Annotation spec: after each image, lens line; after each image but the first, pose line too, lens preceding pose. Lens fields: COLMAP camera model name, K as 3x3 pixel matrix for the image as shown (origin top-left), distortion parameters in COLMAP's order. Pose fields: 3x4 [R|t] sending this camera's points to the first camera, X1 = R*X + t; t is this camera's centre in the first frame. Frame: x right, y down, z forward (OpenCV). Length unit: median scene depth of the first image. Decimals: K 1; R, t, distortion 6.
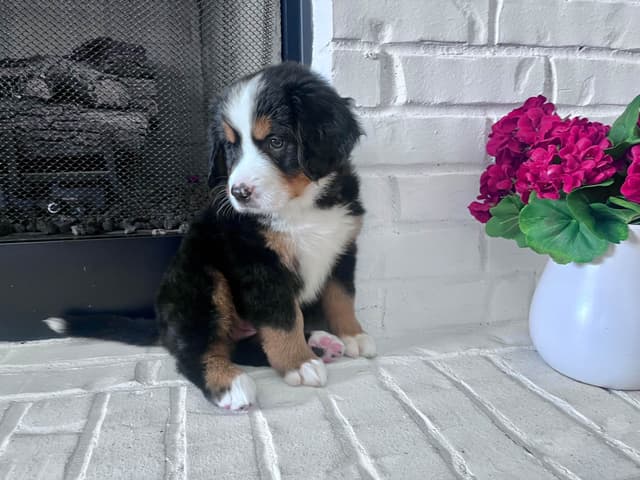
lens RADIAL K [[496.4, 0, 308.2], [0, 496.4, 235.8], [0, 0, 1]] dist [0.054815, -0.105412]
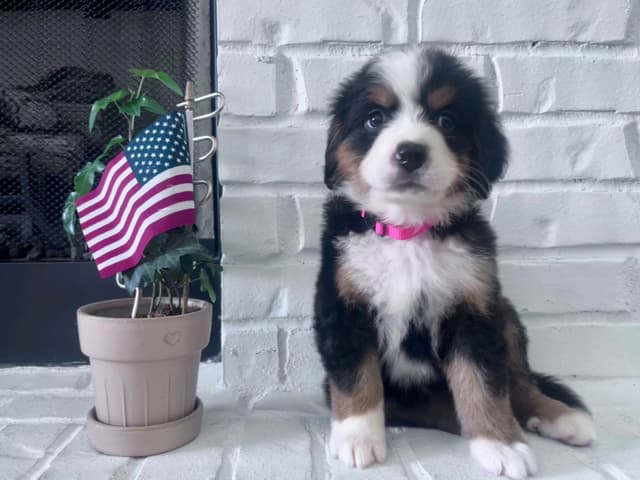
lens RADIAL K [[548.3, 0, 325.2], [0, 548.3, 241.8], [0, 0, 1]] dist [0.041298, -0.072237]
pose [[0.986452, 0.015044, -0.163361, 0.379744], [-0.031990, 0.994311, -0.101602, 0.052776], [0.160903, 0.105452, 0.981321, 0.094079]]
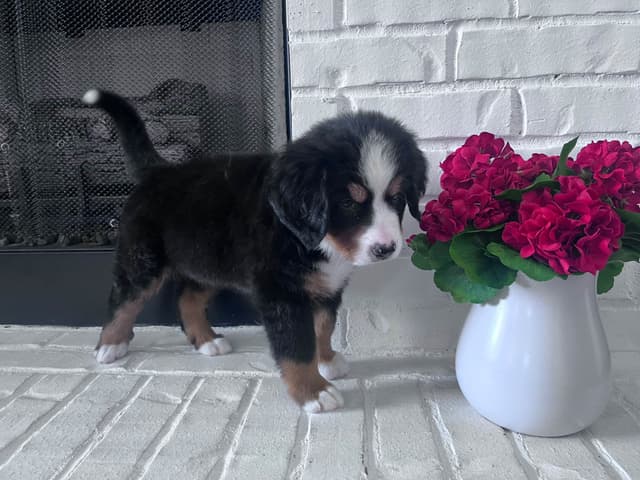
lens RADIAL K [[496.4, 0, 315.9], [0, 496.4, 235.2], [0, 0, 1]] dist [0.054815, -0.105412]
pose [[0.953118, 0.035543, -0.300504, 0.426475], [-0.032402, 0.999356, 0.015431, -0.073280], [0.300859, -0.004971, 0.953656, -0.064262]]
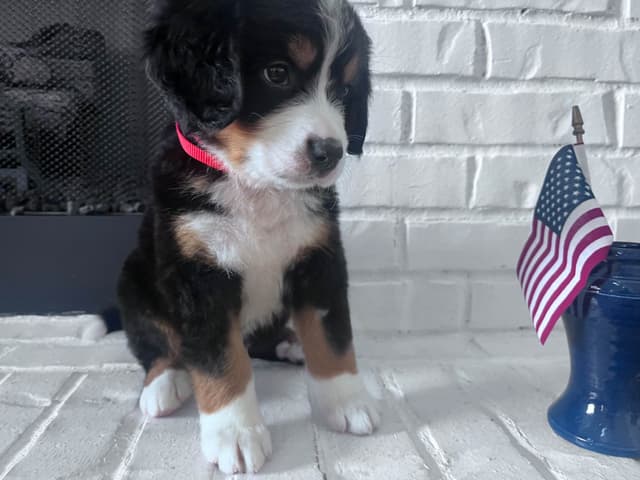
lens RADIAL K [[496.4, 0, 318.1], [0, 496.4, 237.2], [0, 0, 1]] dist [0.054815, -0.105412]
pose [[0.992574, 0.038435, -0.115415, 0.329950], [-0.042125, 0.998671, -0.029700, 0.049837], [0.114120, 0.034342, 0.992873, 0.137195]]
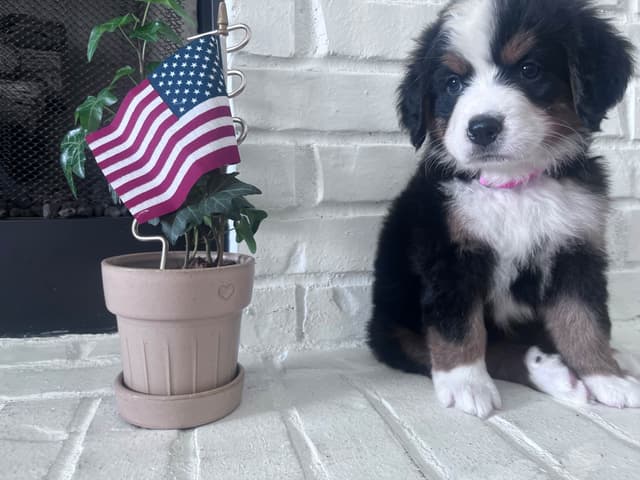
lens RADIAL K [[496.4, 0, 320.4], [0, 496.4, 240.7], [0, 0, 1]] dist [0.054815, -0.105412]
pose [[0.999810, 0.008155, 0.017692, 0.169996], [-0.006967, 0.997783, -0.066179, 0.089140], [-0.018193, 0.066043, 0.997651, 0.205128]]
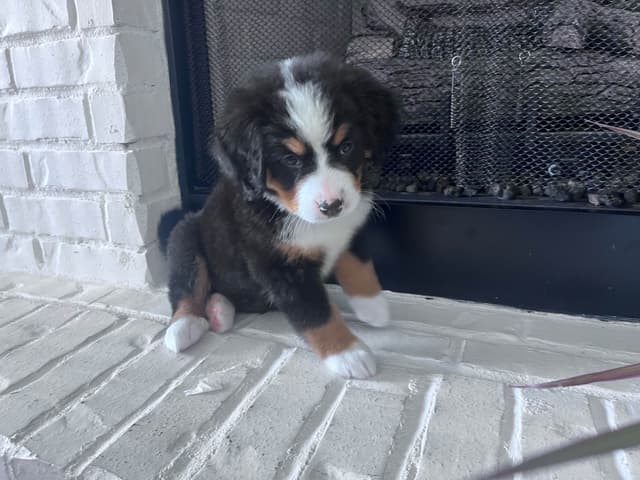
lens RADIAL K [[496.4, 0, 319.1], [0, 496.4, 243.2], [0, 0, 1]] dist [0.054815, -0.105412]
pose [[0.817789, 0.147354, -0.556335, -0.396569], [-0.071245, 0.985152, 0.156205, -0.042466], [0.571091, -0.088107, 0.816144, -0.020934]]
